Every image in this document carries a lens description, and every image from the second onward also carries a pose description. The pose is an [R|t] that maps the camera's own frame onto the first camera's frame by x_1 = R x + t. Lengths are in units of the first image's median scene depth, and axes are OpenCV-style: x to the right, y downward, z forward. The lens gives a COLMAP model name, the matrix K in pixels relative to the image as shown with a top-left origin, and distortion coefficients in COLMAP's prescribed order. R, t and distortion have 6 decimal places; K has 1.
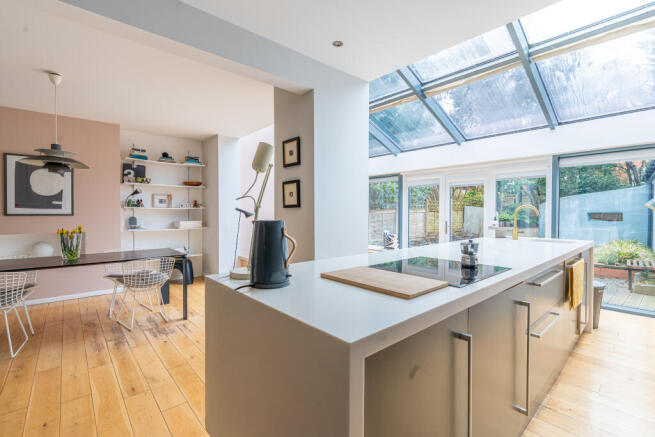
lens RADIAL K [[296.4, 0, 326.2], [0, 296.4, 216.0], [0, 0, 1]] dist [-0.006460, 0.001704]
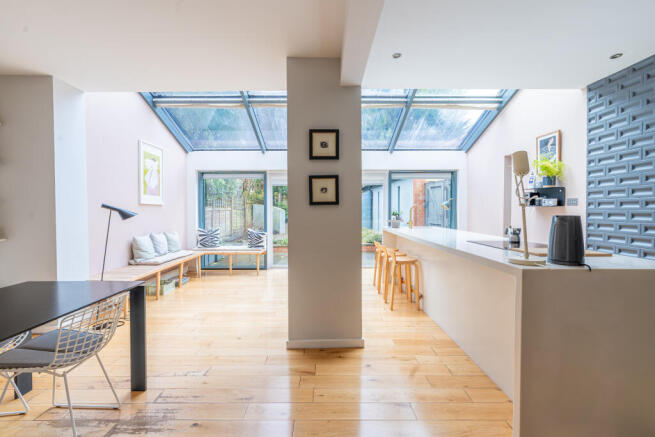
lens RADIAL K [[296.4, 0, 323.7], [0, 296.4, 215.7], [0, 0, 1]] dist [-0.006460, 0.001704]
pose [[0.661297, -0.018039, 0.749907, -0.449311], [0.013115, 0.999836, 0.012485, -0.003490], [-0.750010, 0.001579, 0.661425, 0.222617]]
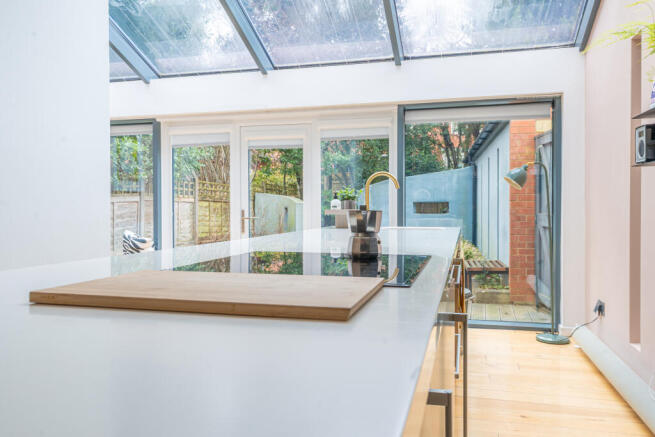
lens RADIAL K [[524.9, 0, 326.9], [0, 524.9, 211.6], [0, 0, 1]] dist [0.008755, 0.003726]
pose [[0.829357, -0.008213, 0.558659, -0.018210], [0.013348, 0.999898, -0.005115, 0.030036], [-0.558560, 0.011699, 0.829382, 0.095622]]
